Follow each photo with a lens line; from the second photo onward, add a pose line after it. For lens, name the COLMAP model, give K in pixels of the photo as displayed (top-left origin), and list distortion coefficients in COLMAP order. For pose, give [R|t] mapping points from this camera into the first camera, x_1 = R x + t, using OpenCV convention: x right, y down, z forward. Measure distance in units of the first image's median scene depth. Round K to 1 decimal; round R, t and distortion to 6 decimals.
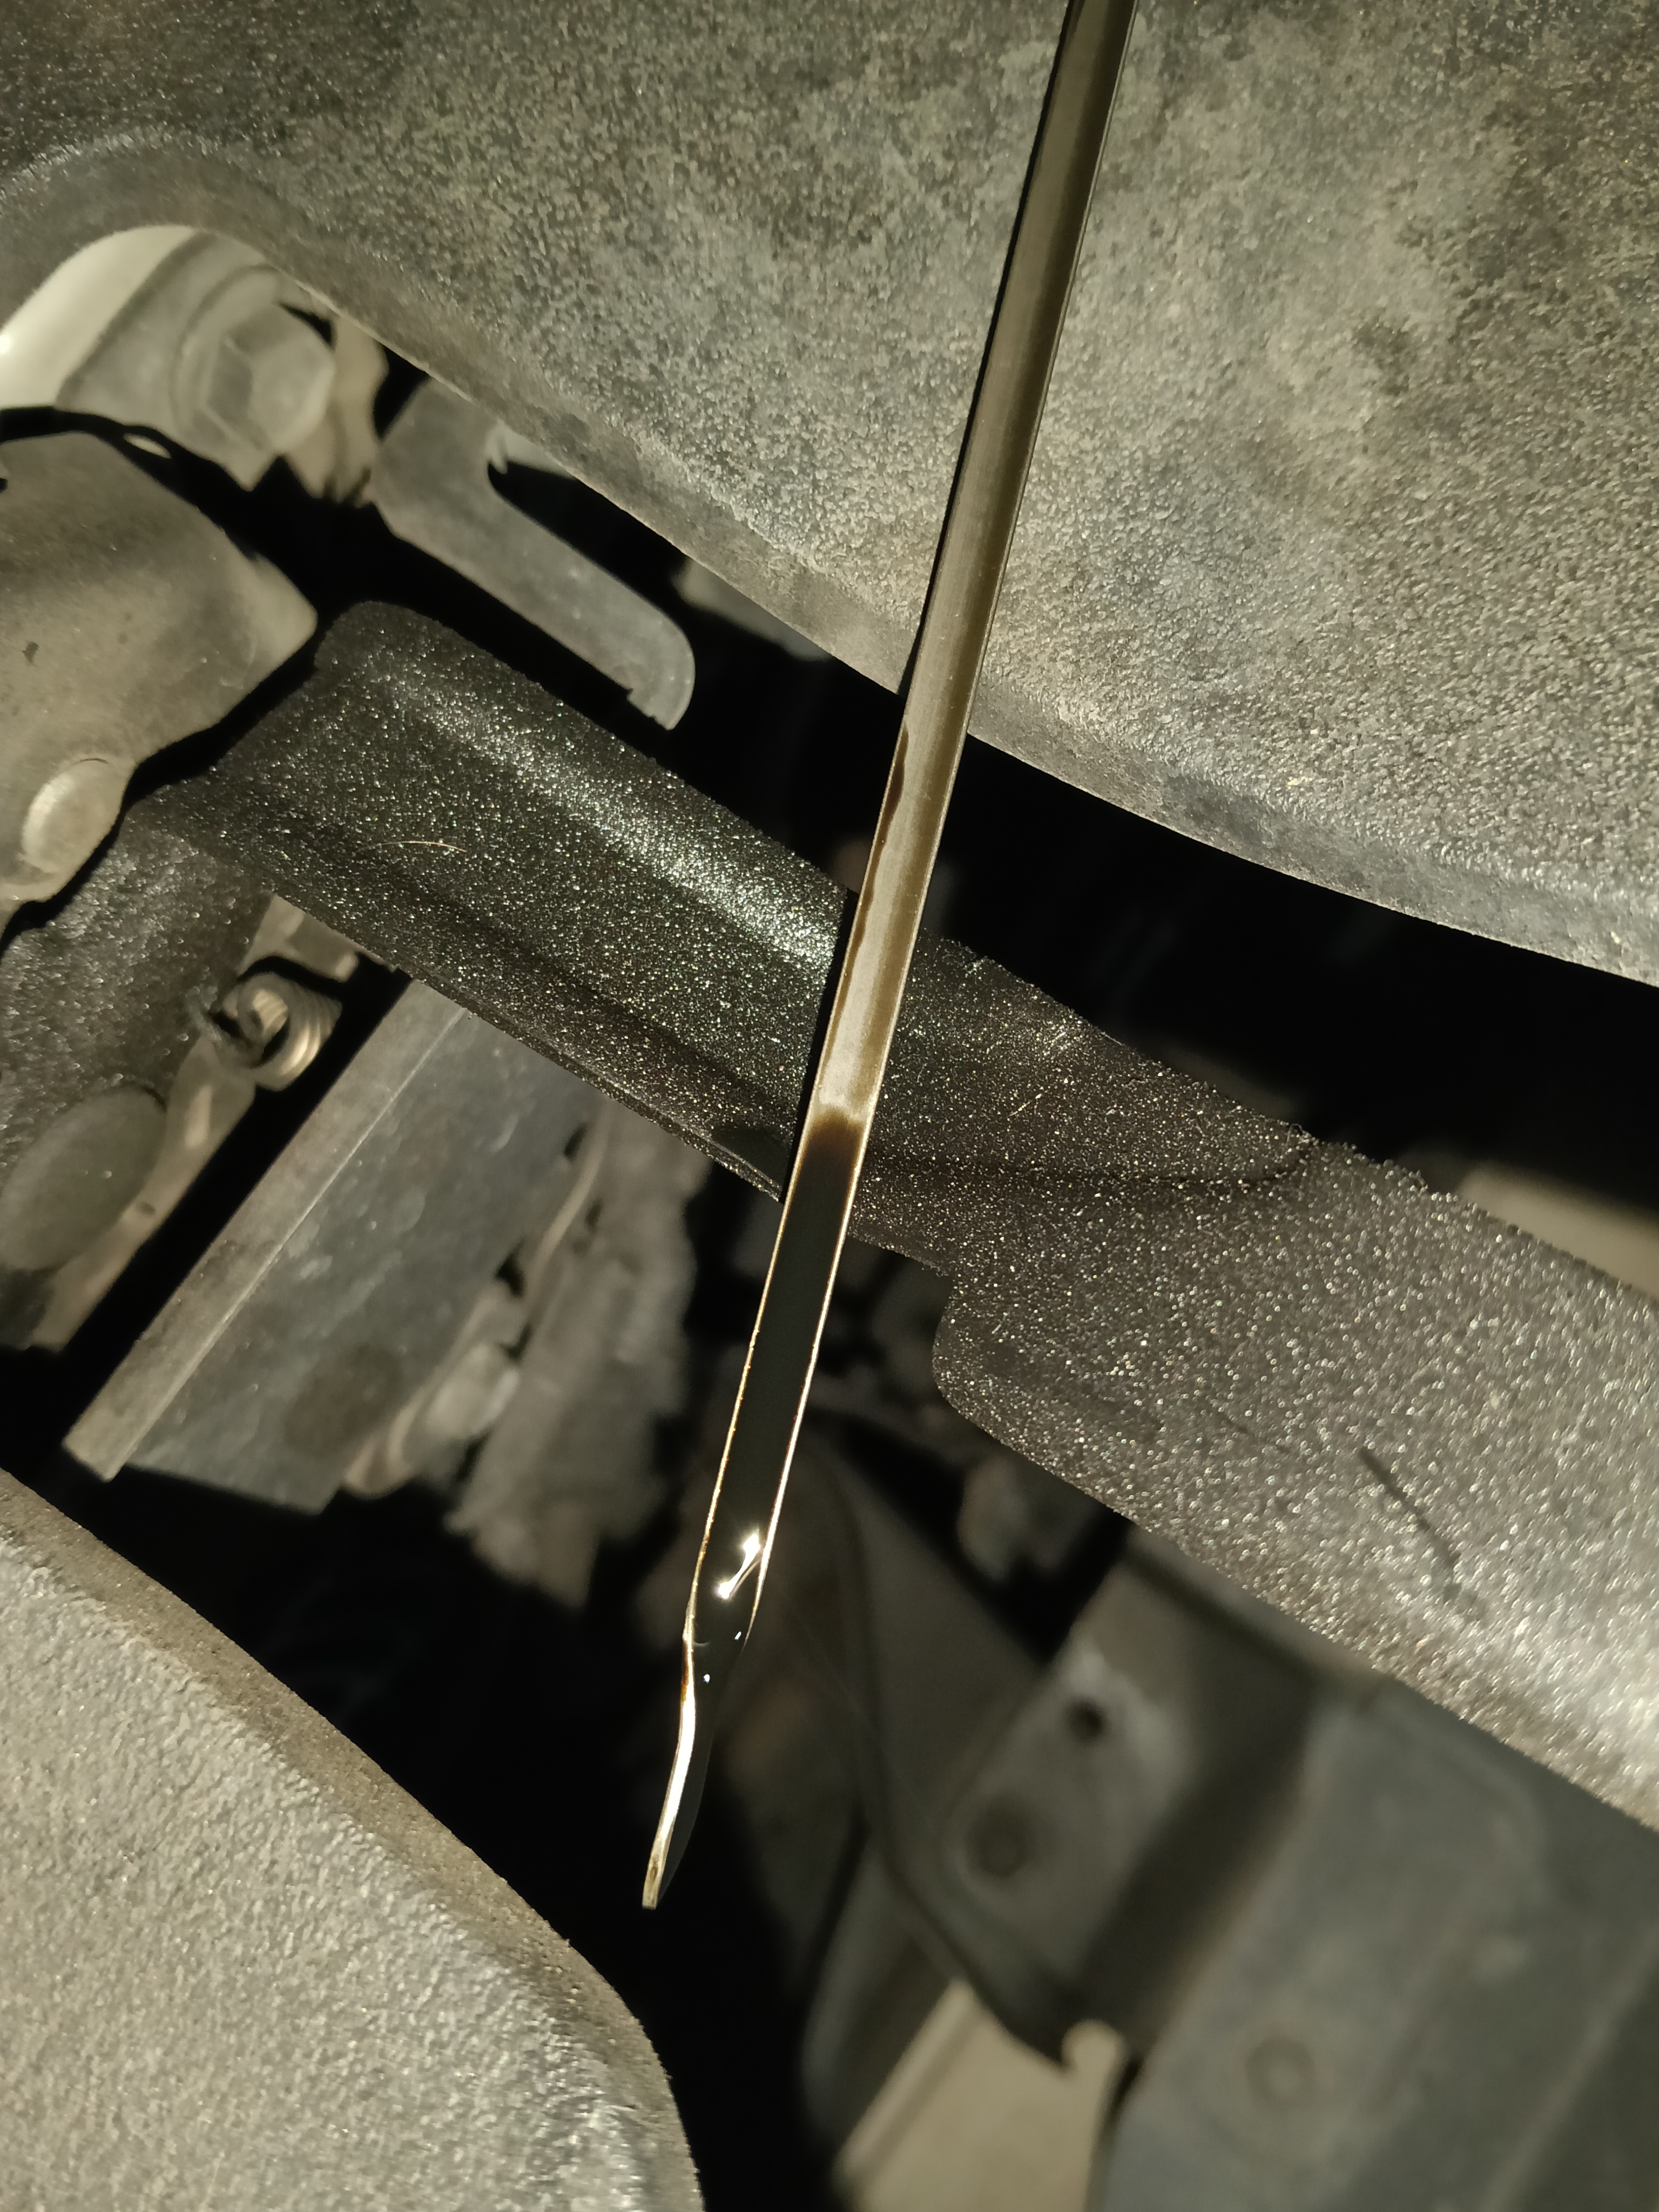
lens RADIAL K [[1871.7, 0, 828.5], [0, 1871.7, 1110.5], [0, 0, 1]] dist [0.068949, -0.241267]
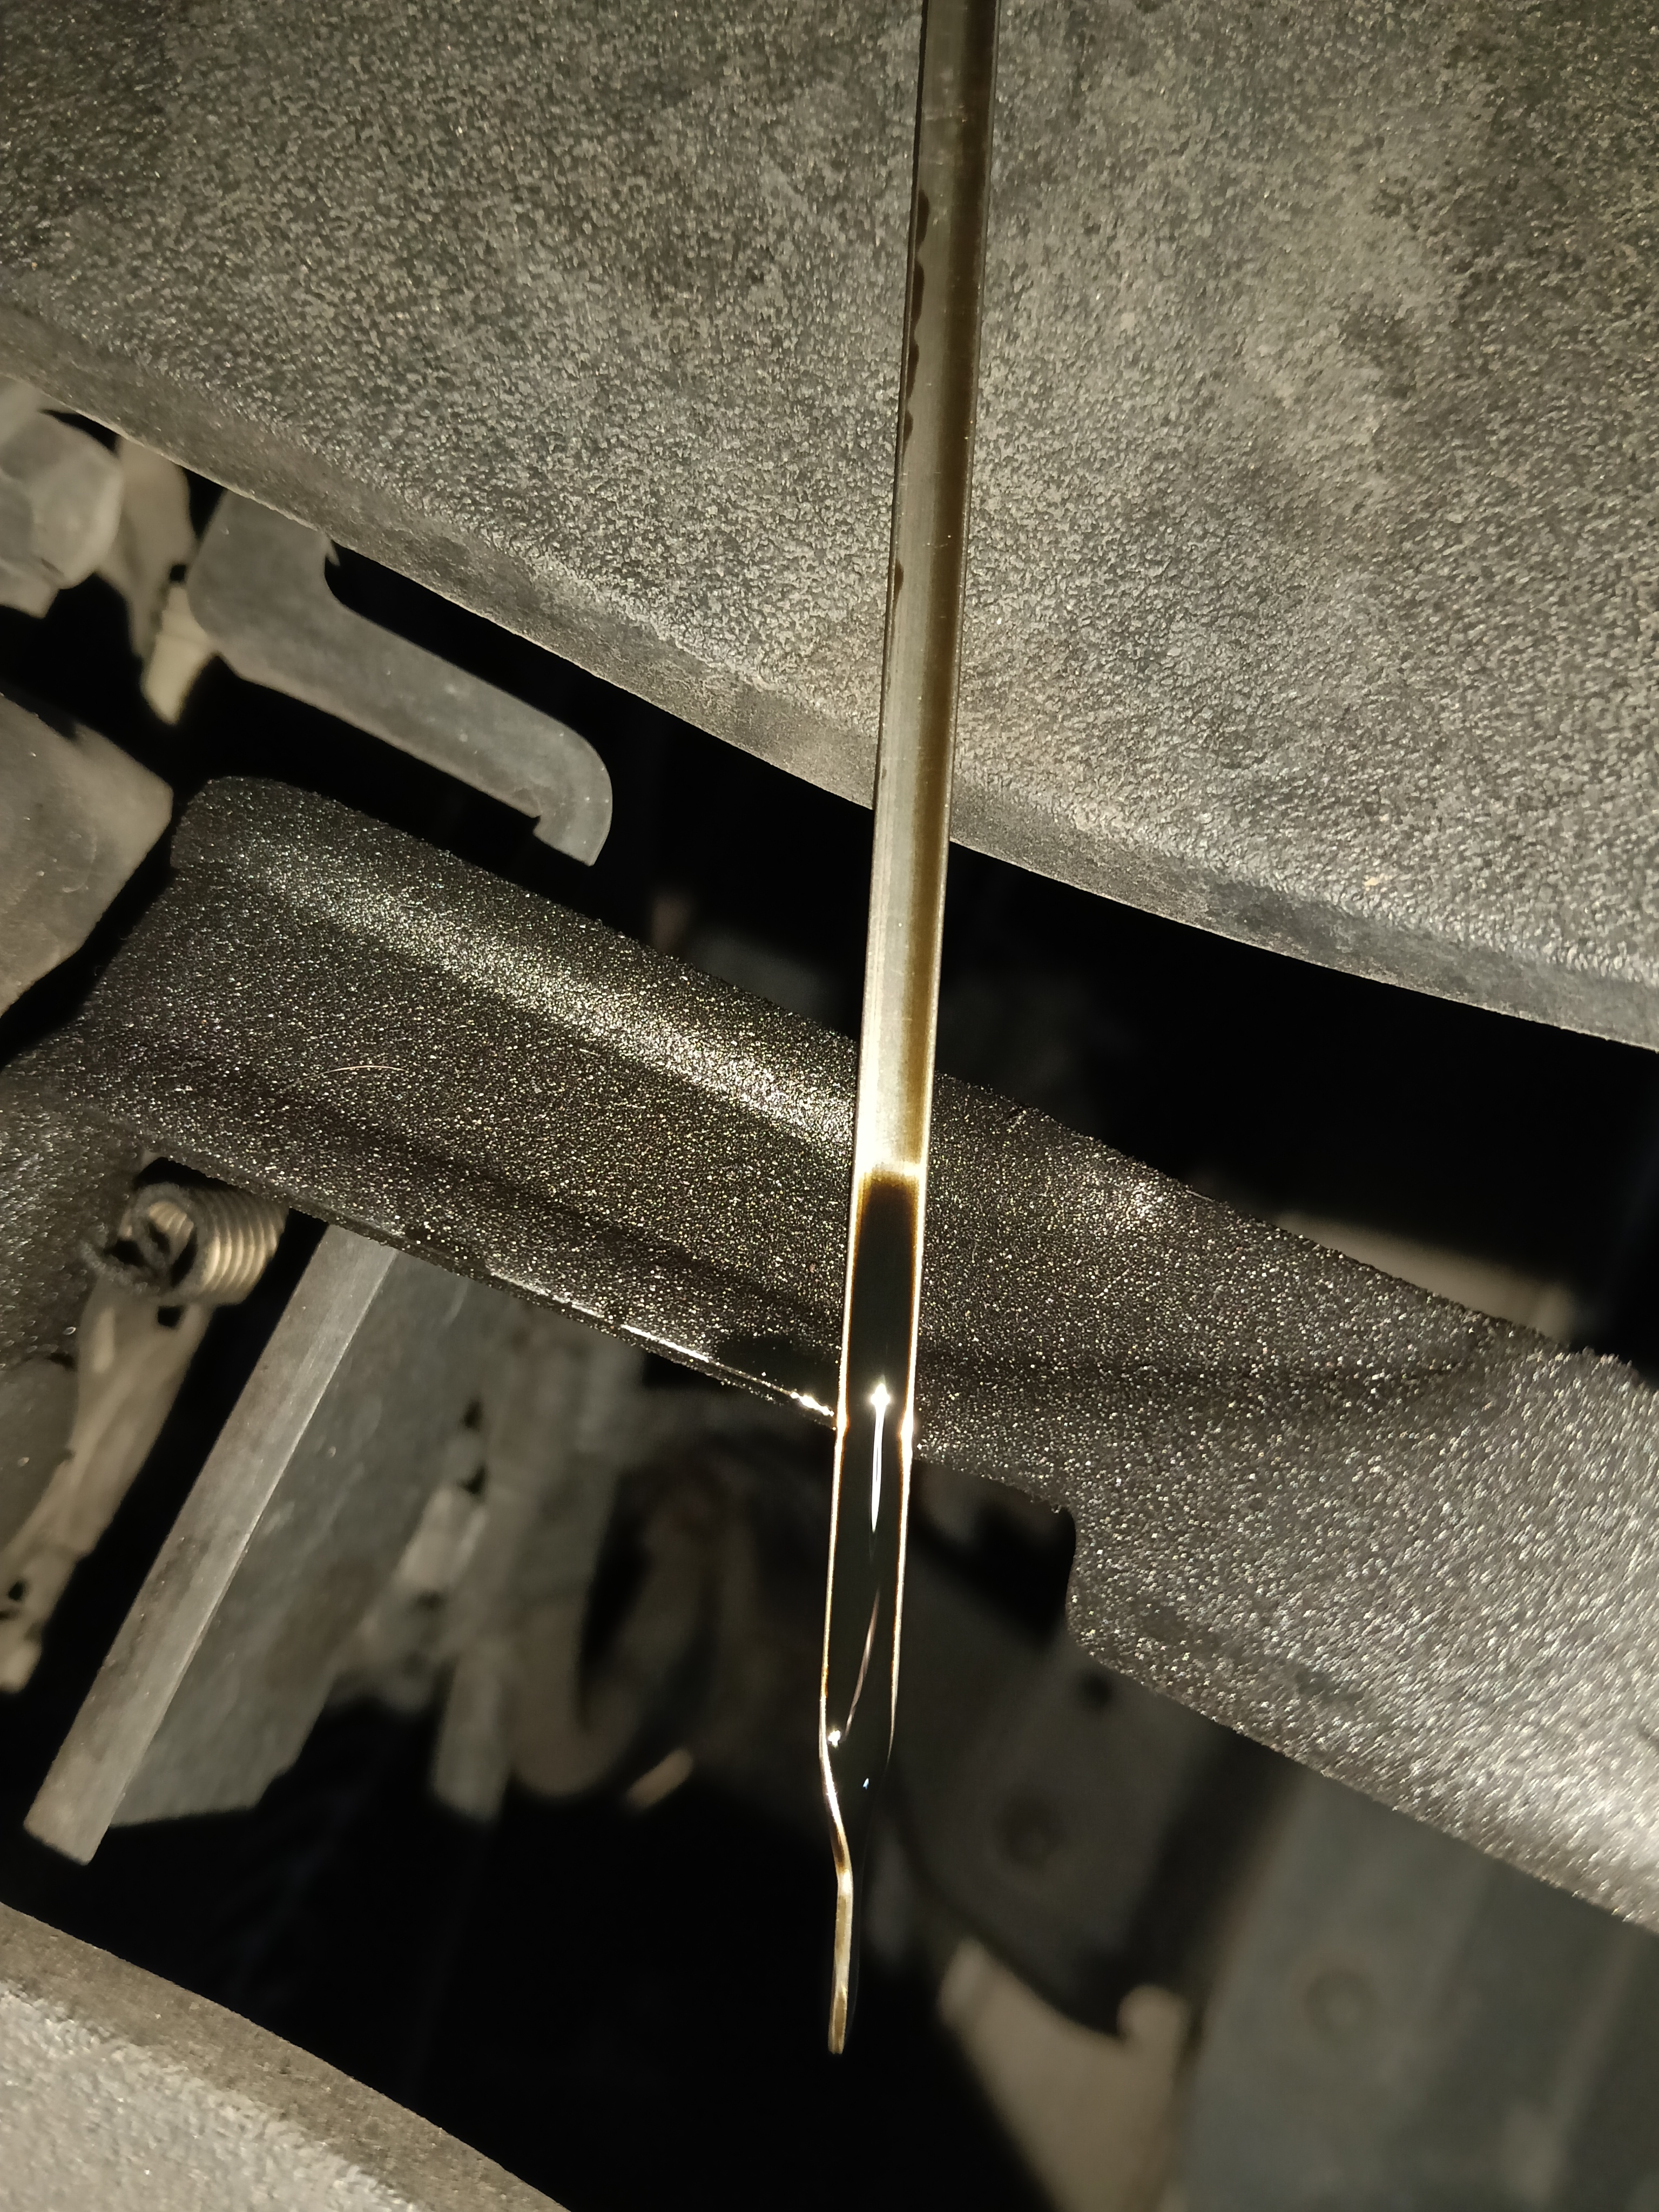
lens RADIAL K [[1871.7, 0, 828.5], [0, 1871.7, 1110.5], [0, 0, 1]] dist [0.068949, -0.241267]
pose [[0.985033, -0.154957, 0.075483, -0.072303], [0.150337, 0.986594, 0.063495, -0.149764], [-0.084310, -0.051197, 0.995124, 0.144891]]
